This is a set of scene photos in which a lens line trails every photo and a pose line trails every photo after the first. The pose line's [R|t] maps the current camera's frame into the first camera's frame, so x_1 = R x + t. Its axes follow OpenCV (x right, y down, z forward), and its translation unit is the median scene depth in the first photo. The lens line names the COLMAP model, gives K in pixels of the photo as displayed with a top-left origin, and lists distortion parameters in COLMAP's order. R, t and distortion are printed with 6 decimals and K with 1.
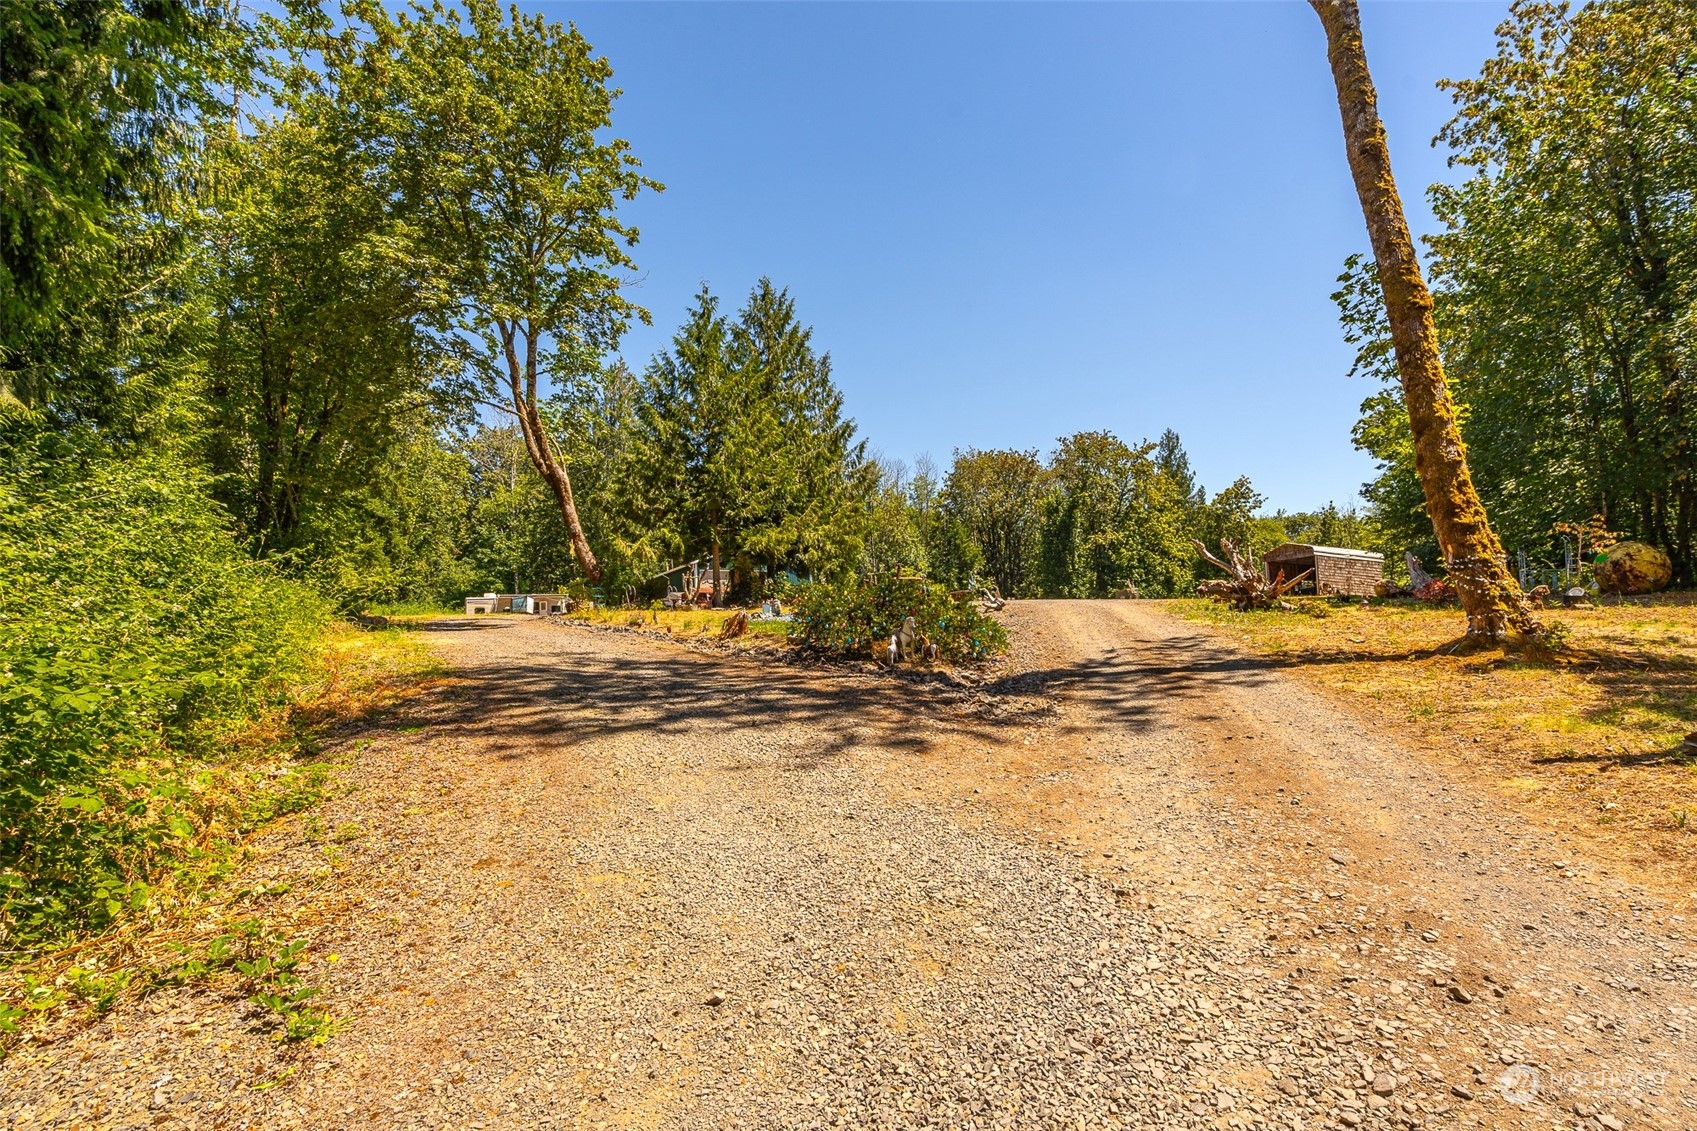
lens RADIAL K [[775.2, 0, 853.7], [0, 775.2, 571.6], [0, 0, 1]] dist [-0.002278, -0.000577]
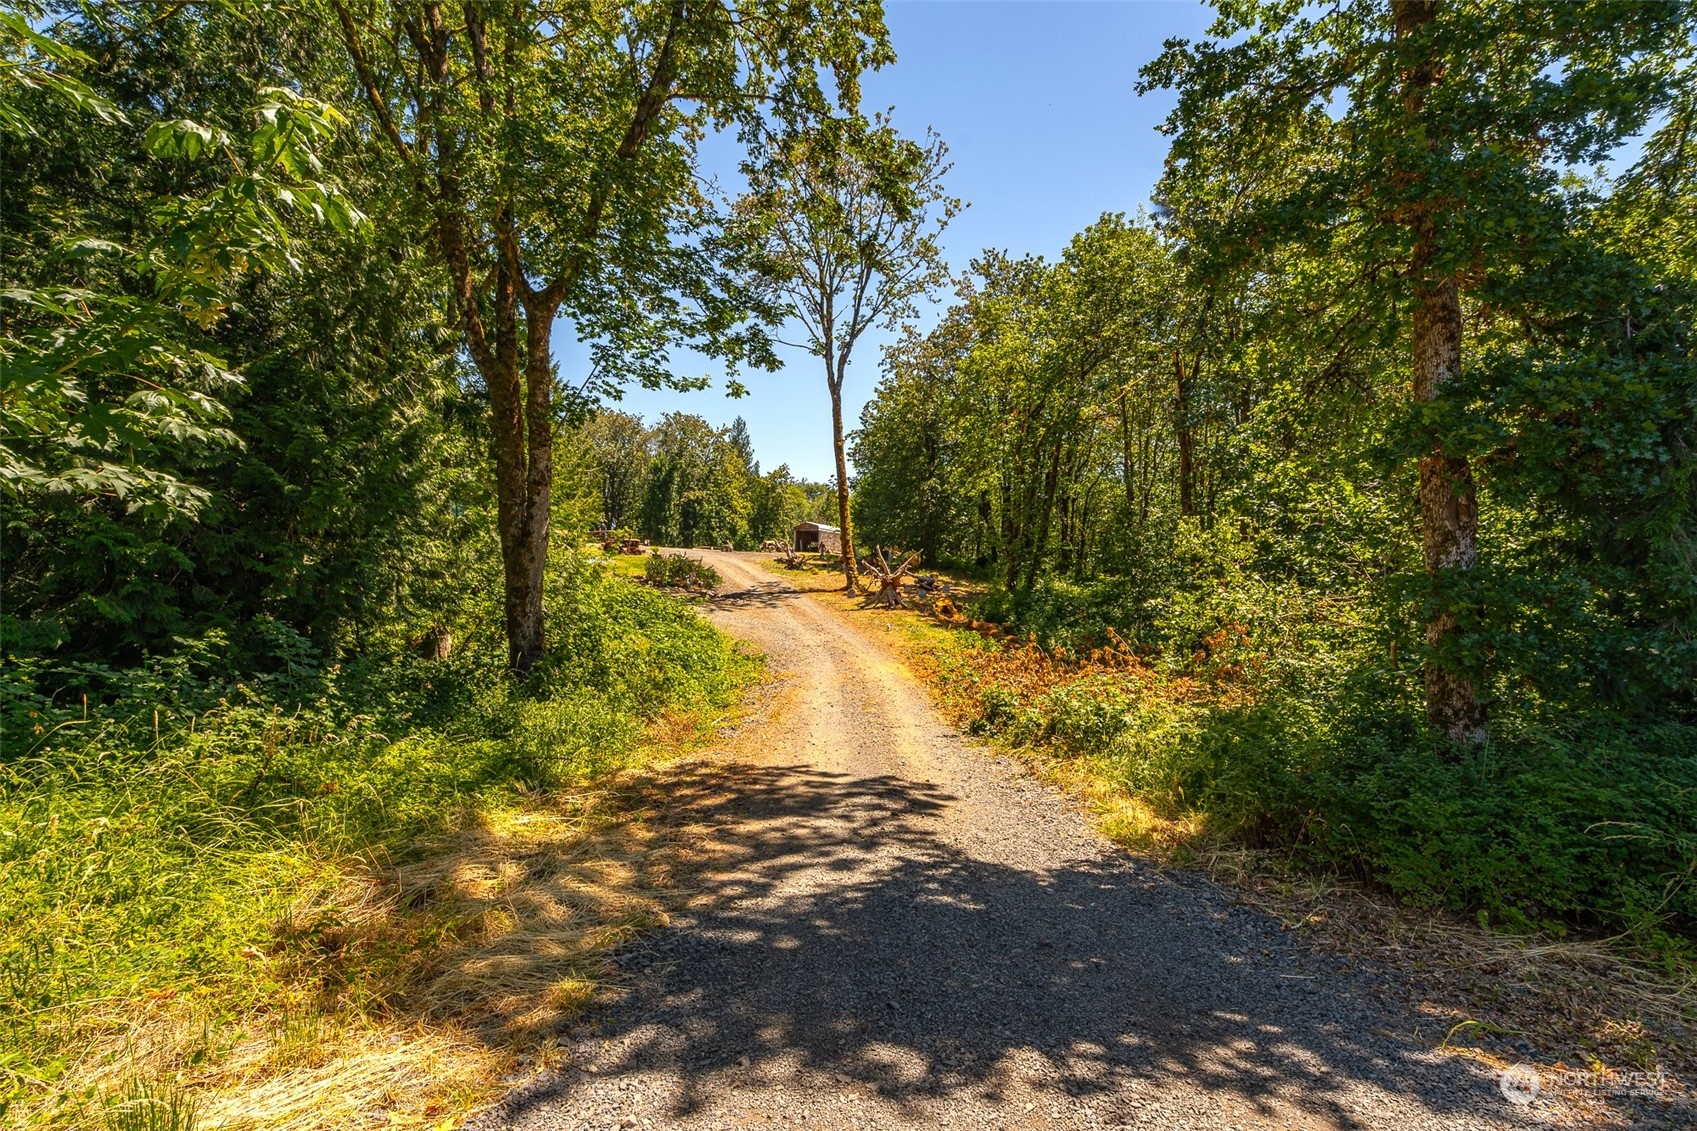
lens RADIAL K [[775.2, 0, 853.7], [0, 775.2, 571.6], [0, 0, 1]] dist [-0.002278, -0.000577]
pose [[0.834956, 0.038064, 0.548999, -0.192267], [-0.097922, 0.991961, 0.080151, -0.044821], [-0.541535, -0.120682, 0.831971, -0.329048]]
